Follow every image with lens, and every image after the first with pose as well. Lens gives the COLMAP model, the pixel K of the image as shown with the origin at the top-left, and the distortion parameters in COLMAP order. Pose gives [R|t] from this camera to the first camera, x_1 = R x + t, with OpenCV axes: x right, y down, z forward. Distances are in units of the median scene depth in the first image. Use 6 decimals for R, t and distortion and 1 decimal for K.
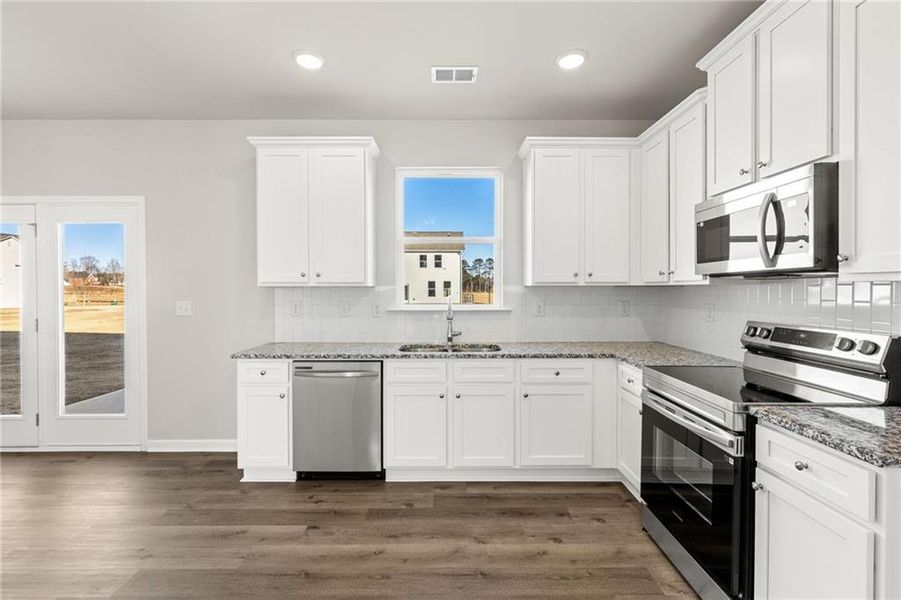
lens RADIAL K [[408.4, 0, 450.2], [0, 408.4, 293.1], [0, 0, 1]] dist [-0.000538, 0.000007]
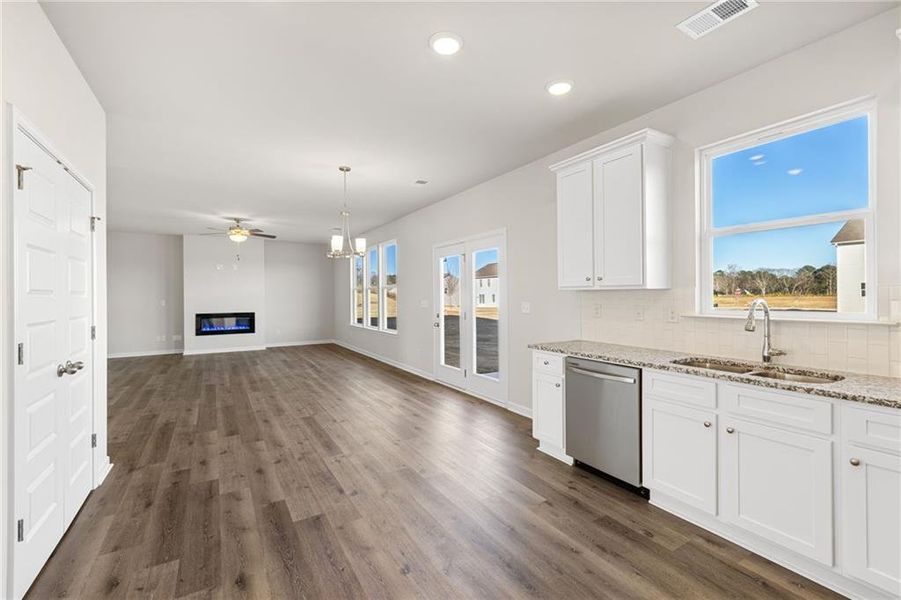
lens RADIAL K [[388.3, 0, 450.0], [0, 388.3, 296.0], [0, 0, 1]] dist [0.000342, 0.000131]
pose [[0.513377, -0.000460, -0.858163, 0.367584], [-0.005466, 0.999978, -0.003805, 0.006646], [0.858146, 0.006644, 0.513363, 0.176357]]
